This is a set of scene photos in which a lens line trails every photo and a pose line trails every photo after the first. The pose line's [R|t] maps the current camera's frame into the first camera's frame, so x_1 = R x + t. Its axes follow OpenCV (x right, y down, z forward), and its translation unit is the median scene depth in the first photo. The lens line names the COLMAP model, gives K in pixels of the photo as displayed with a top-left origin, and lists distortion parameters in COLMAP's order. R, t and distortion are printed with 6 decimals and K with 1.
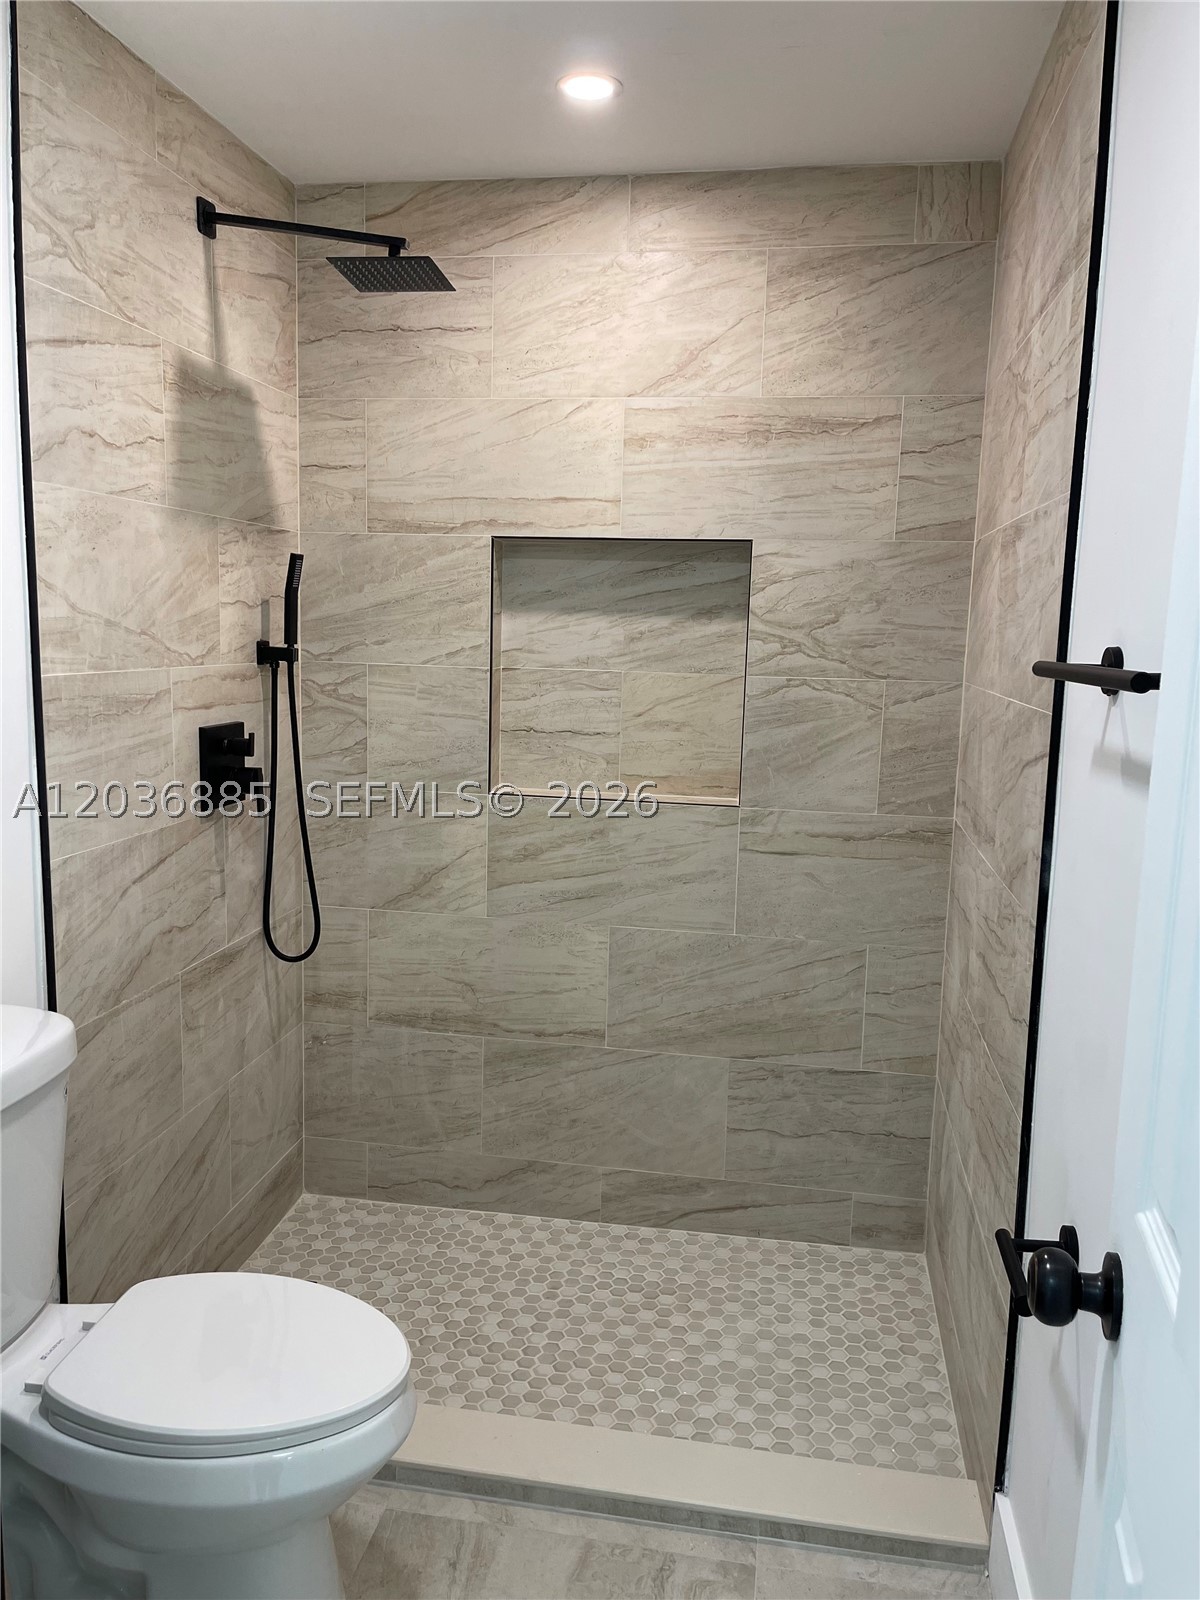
lens RADIAL K [[1202.4, 0, 604.3], [0, 1202.4, 816.4], [0, 0, 1]] dist [0.080174, -0.097079]
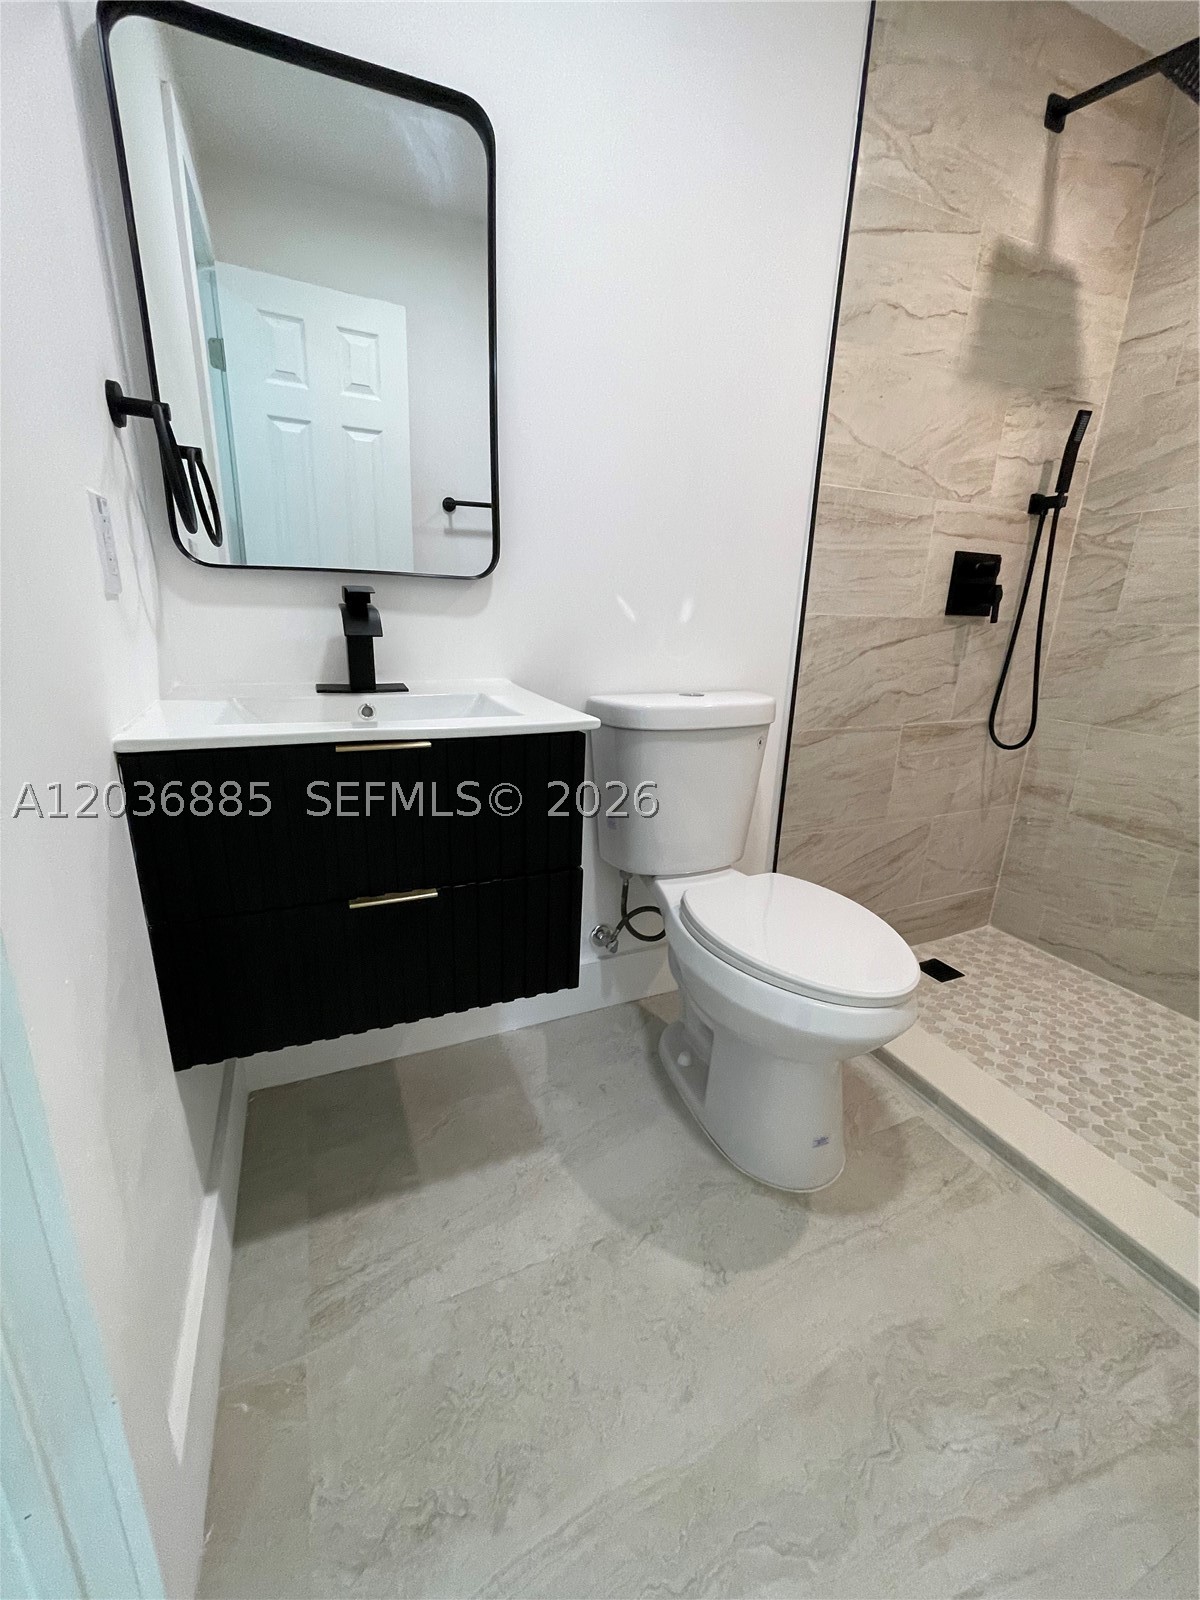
lens RADIAL K [[647.8, 0, 600.0], [0, 647.8, 800.0], [0, 0, 1]] dist [0.003342, -0.000157]
pose [[0.551951, 0.221296, -0.803976, 0.090007], [-0.141867, 0.975008, 0.170977, 0.123929], [0.821720, 0.019687, 0.569551, 0.237099]]
